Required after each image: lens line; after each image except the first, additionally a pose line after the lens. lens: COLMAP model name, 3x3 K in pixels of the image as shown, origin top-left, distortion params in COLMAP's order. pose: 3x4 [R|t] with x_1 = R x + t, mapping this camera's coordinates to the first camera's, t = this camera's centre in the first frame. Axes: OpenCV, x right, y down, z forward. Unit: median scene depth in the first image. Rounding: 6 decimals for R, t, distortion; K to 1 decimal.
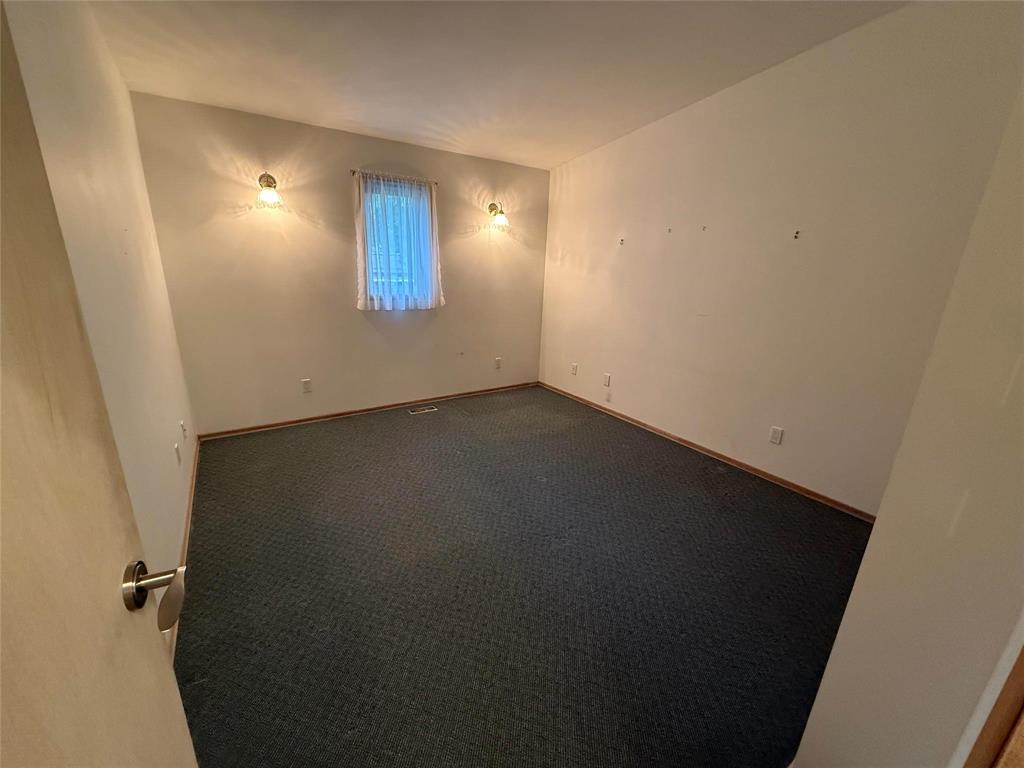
lens RADIAL K [[407.9, 0, 510.9], [0, 407.9, 386.0], [0, 0, 1]] dist [-0.001266, 0.000946]
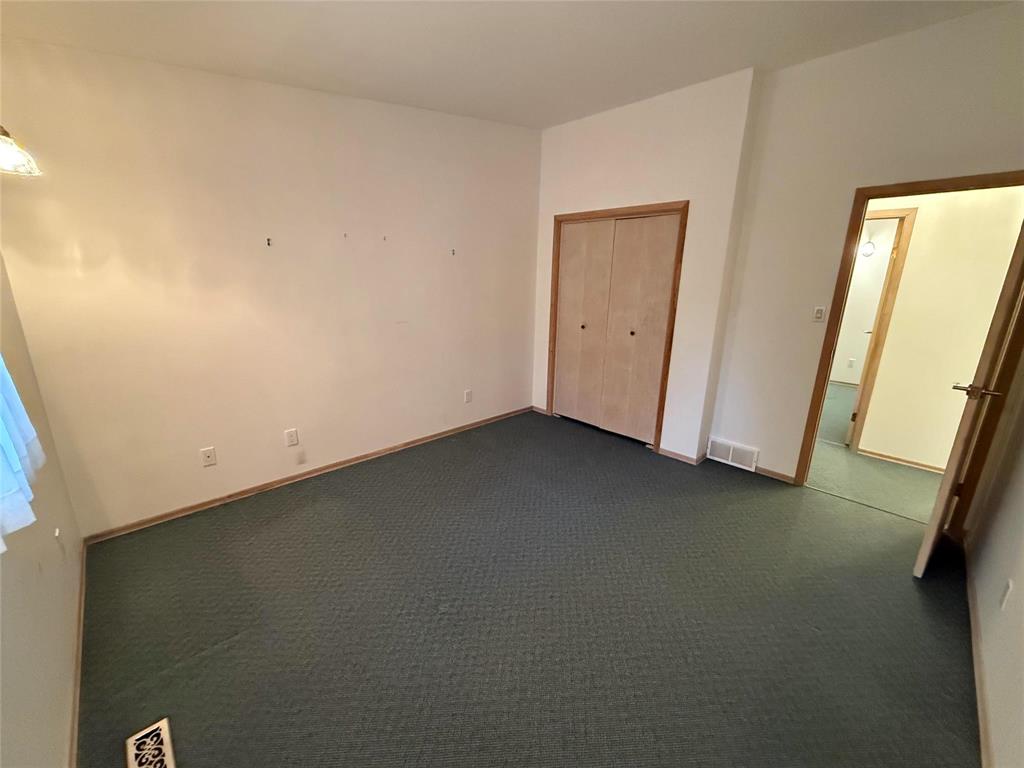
lens RADIAL K [[407.9, 0, 513.0], [0, 407.9, 378.4], [0, 0, 1]] dist [-0.001266, 0.000946]
pose [[-0.174051, -0.264192, 0.948635, -0.492792], [0.268379, 0.914145, 0.303828, -0.228531], [-0.947459, 0.307475, -0.088205, 0.699360]]
